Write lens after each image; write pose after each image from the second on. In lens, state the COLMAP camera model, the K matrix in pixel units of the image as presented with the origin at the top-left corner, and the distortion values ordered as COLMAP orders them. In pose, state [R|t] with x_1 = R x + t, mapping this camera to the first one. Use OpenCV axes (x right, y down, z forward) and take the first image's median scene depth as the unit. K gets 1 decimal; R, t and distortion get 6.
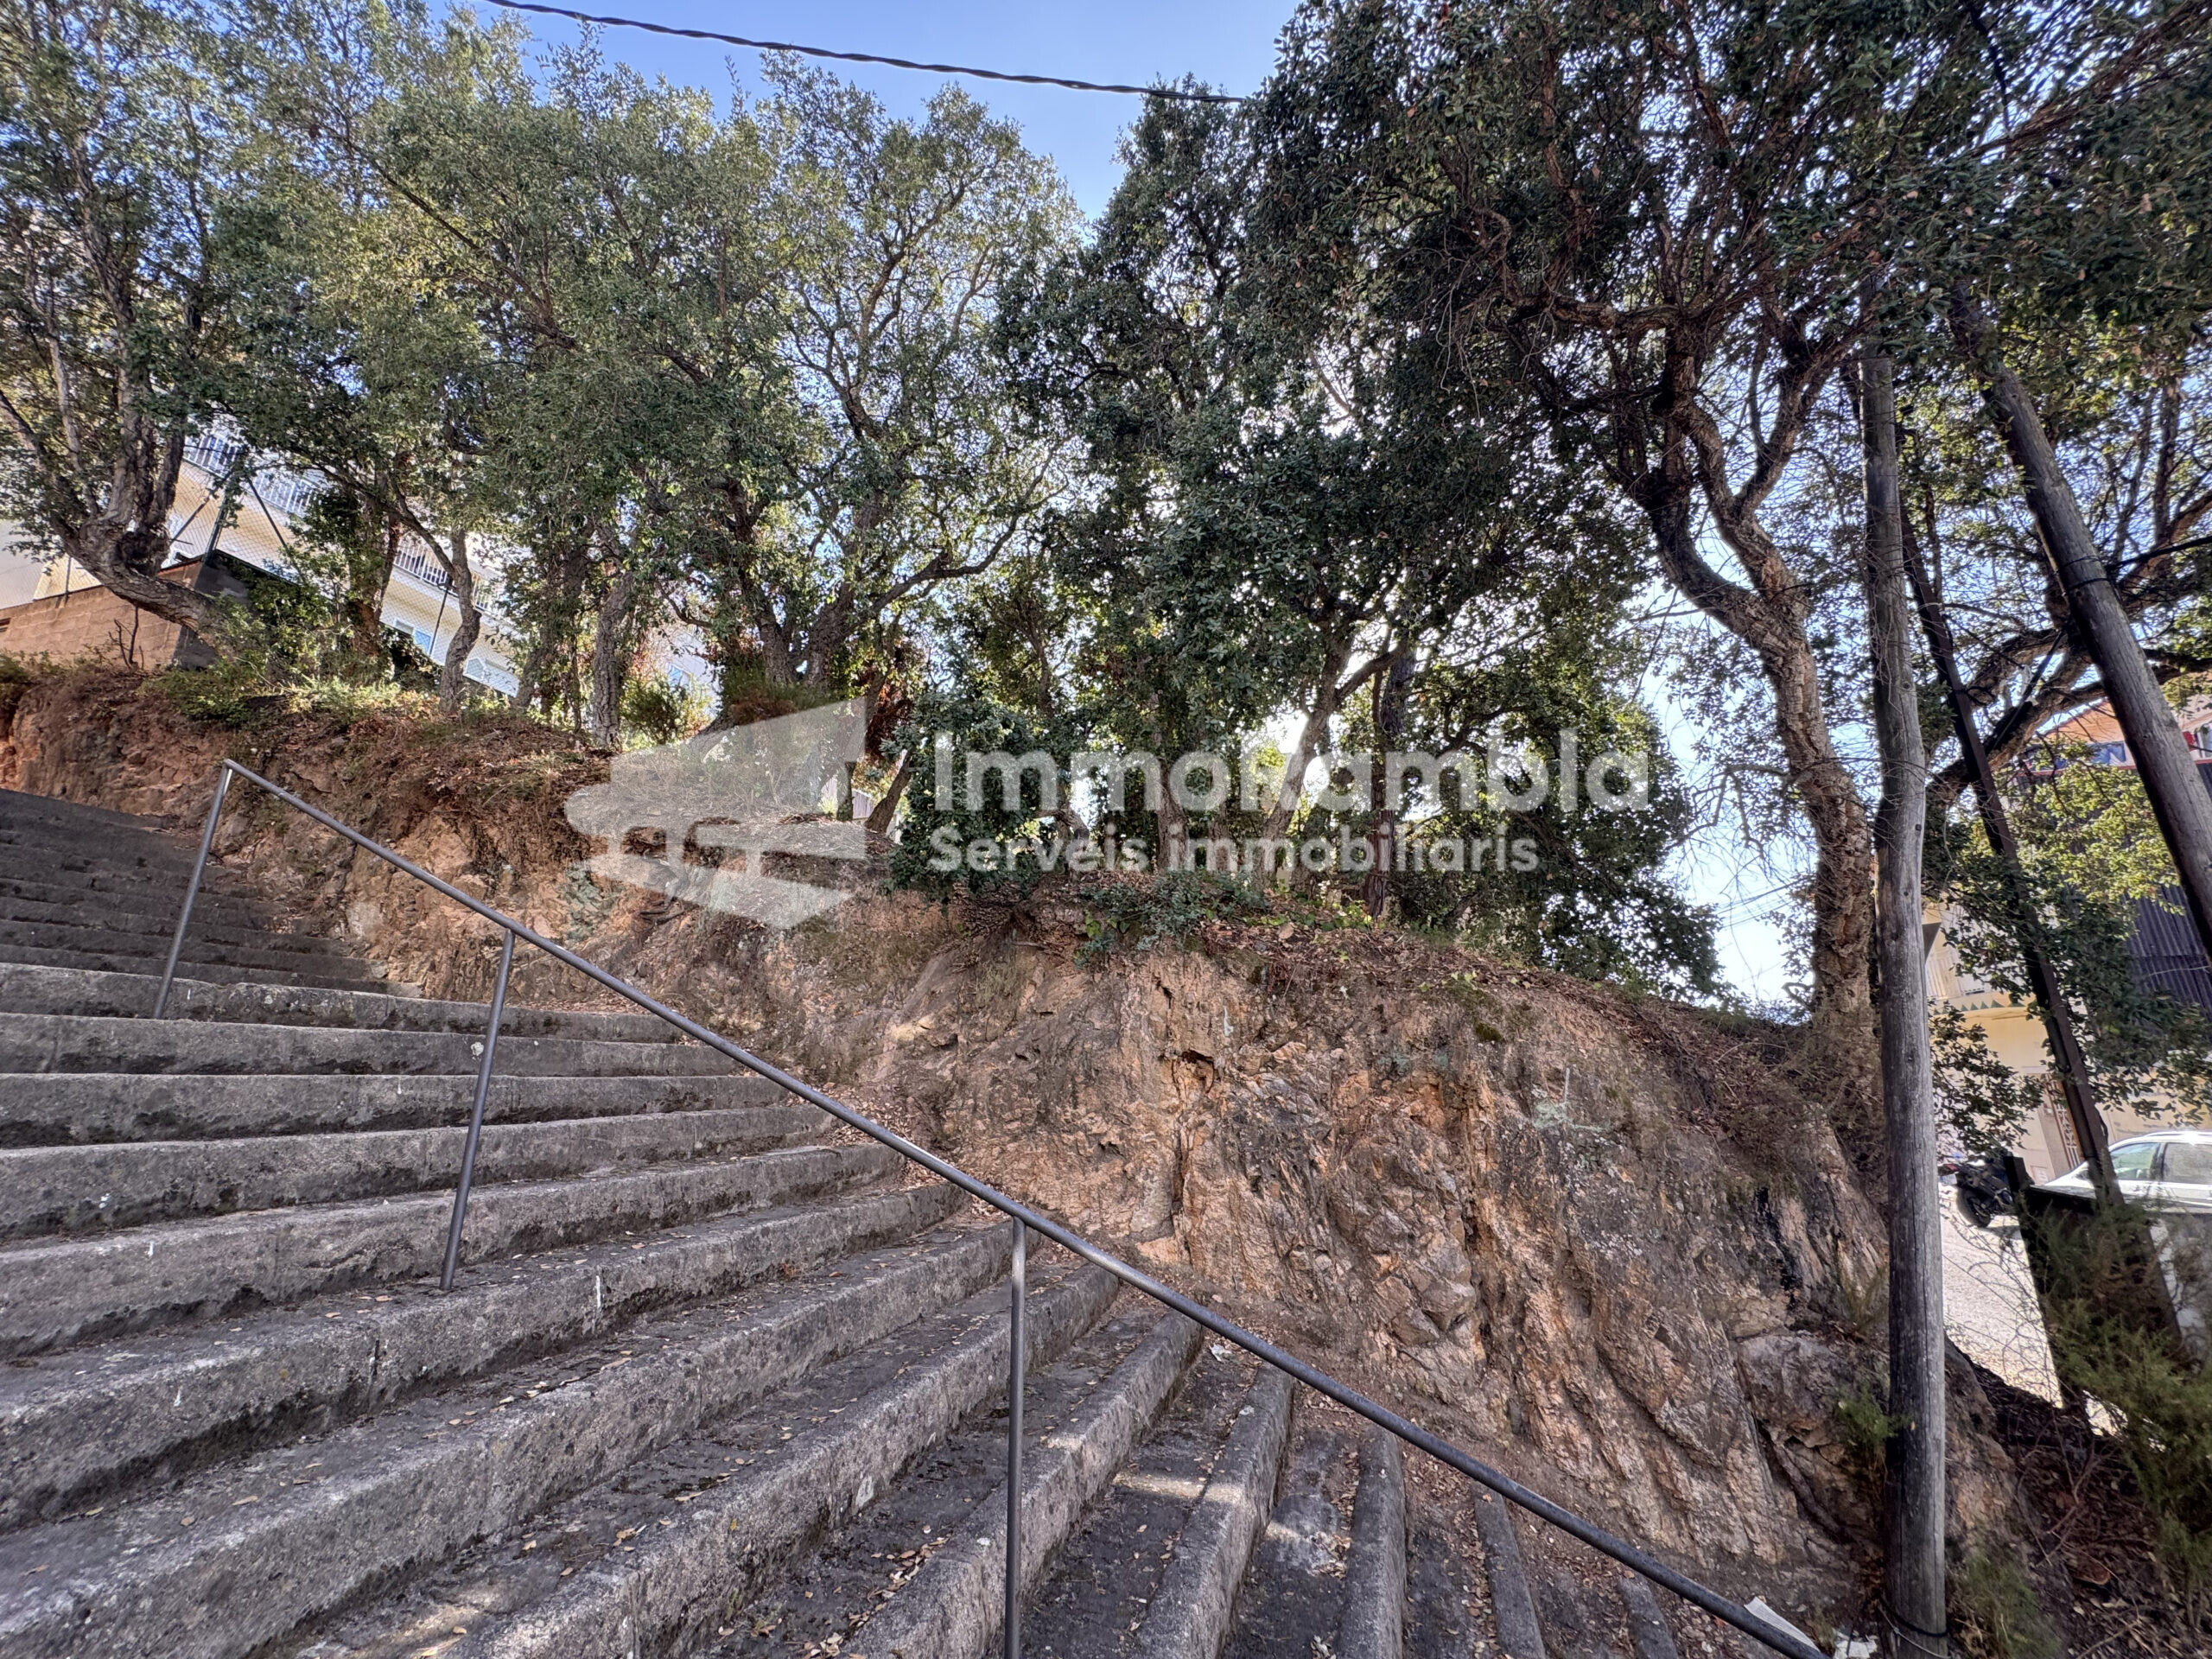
lens RADIAL K [[877.3, 0, 1108.1], [0, 877.3, 826.3], [0, 0, 1]] dist [-0.003436, 0.000894]
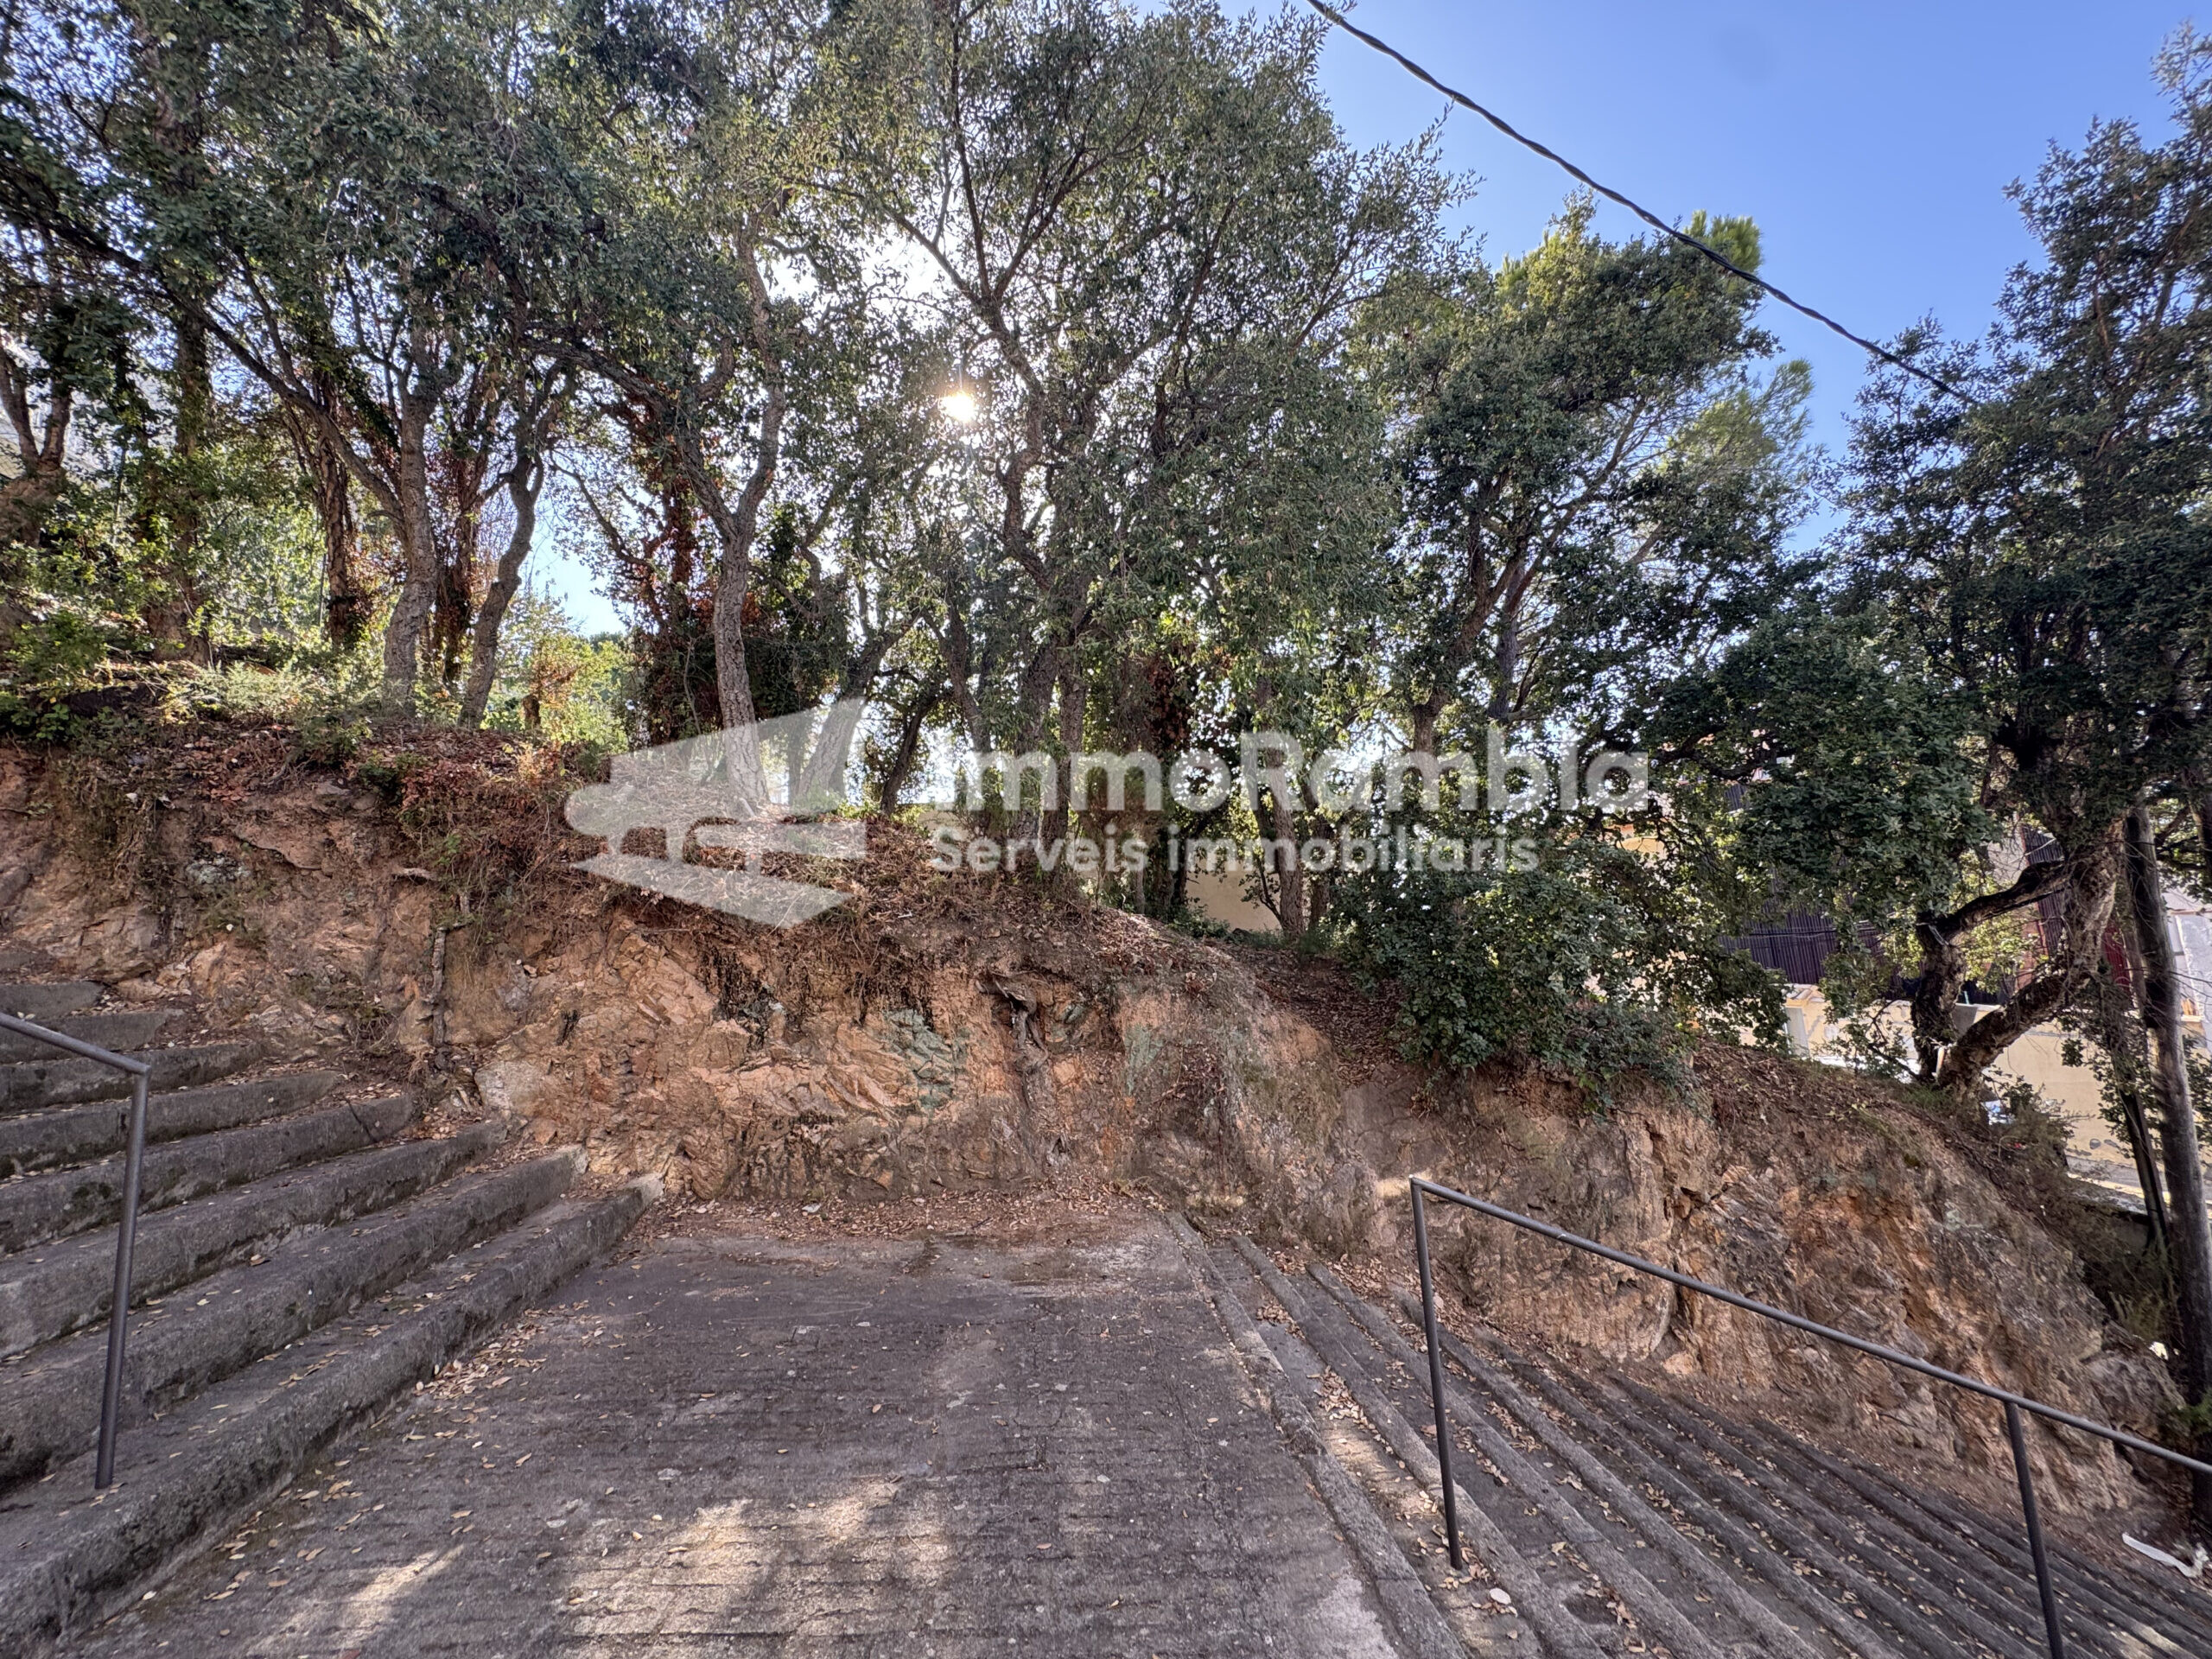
lens RADIAL K [[877.3, 0, 1107.3], [0, 877.3, 823.2], [0, 0, 1]] dist [-0.003436, 0.000894]
pose [[0.914095, 0.006387, 0.405449, -1.111516], [-0.056604, 0.992096, 0.111987, -0.316116], [-0.401529, -0.125317, 0.907232, 0.344521]]
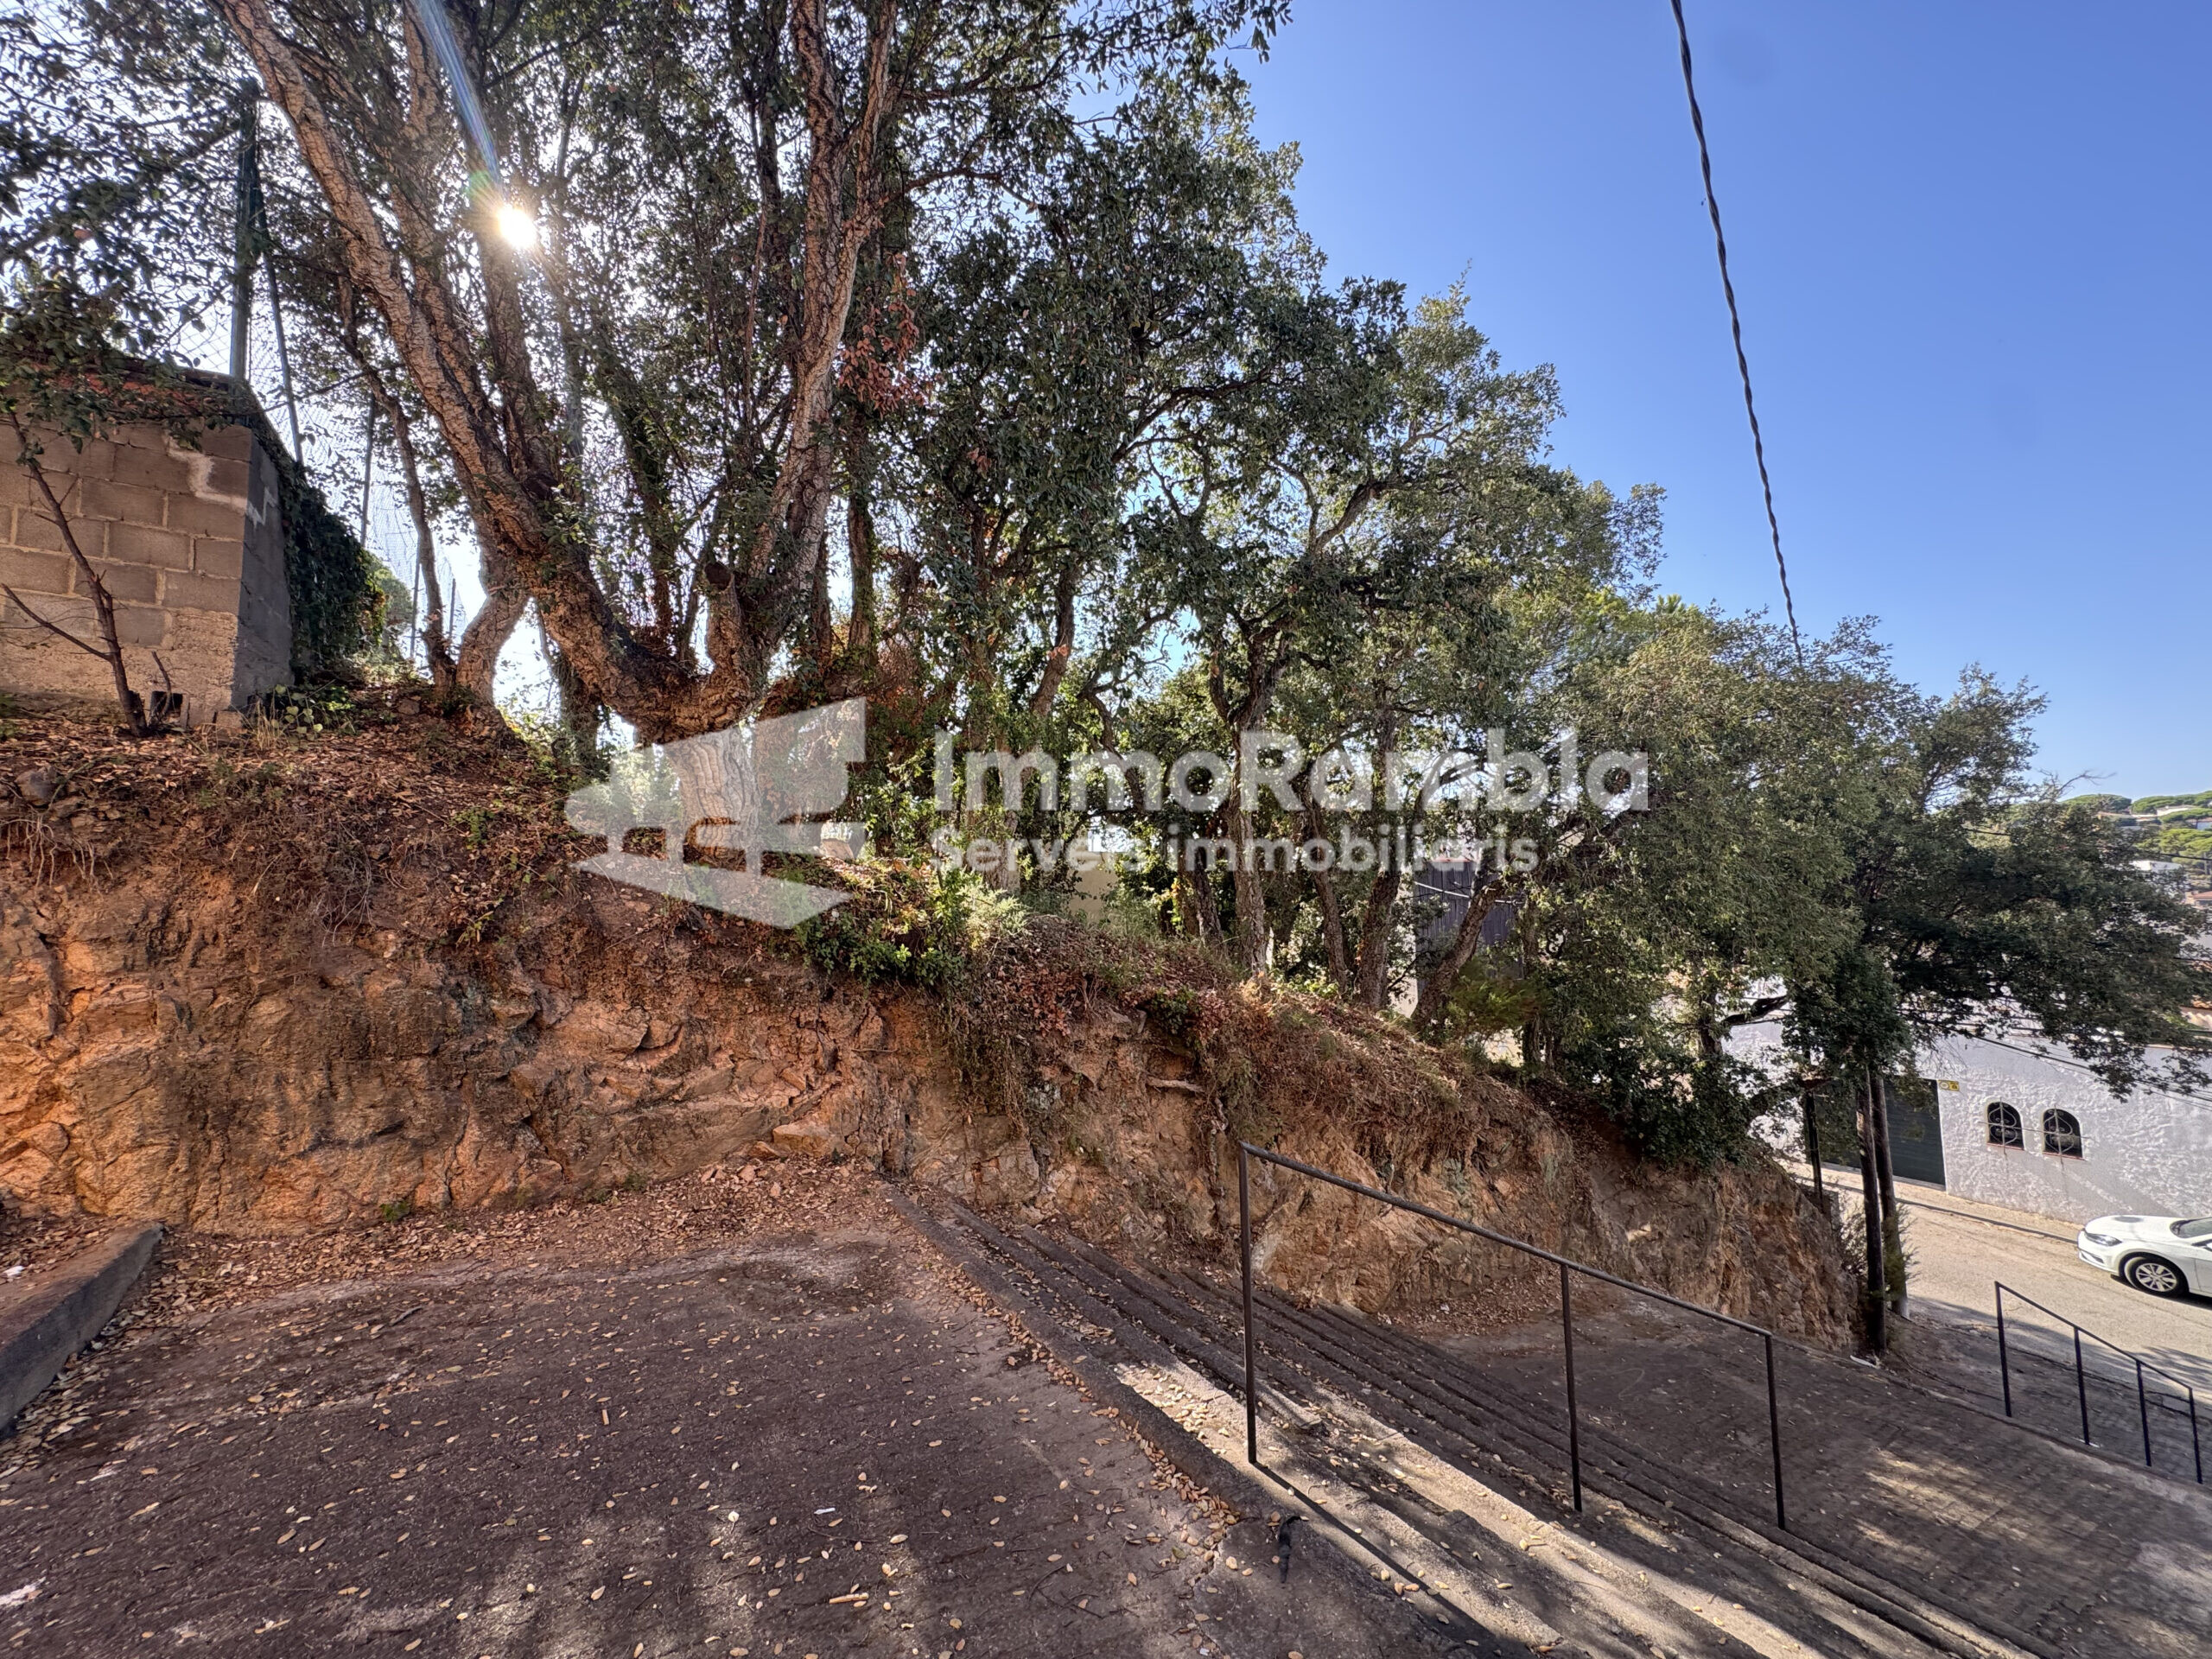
lens RADIAL K [[877.3, 0, 1119.4], [0, 877.3, 812.3], [0, 0, 1]] dist [-0.003436, 0.000894]
pose [[0.633800, 0.063297, 0.770902, -2.629509], [-0.203981, 0.975043, 0.087646, -0.597431], [-0.746116, -0.212800, 0.630894, 1.018515]]
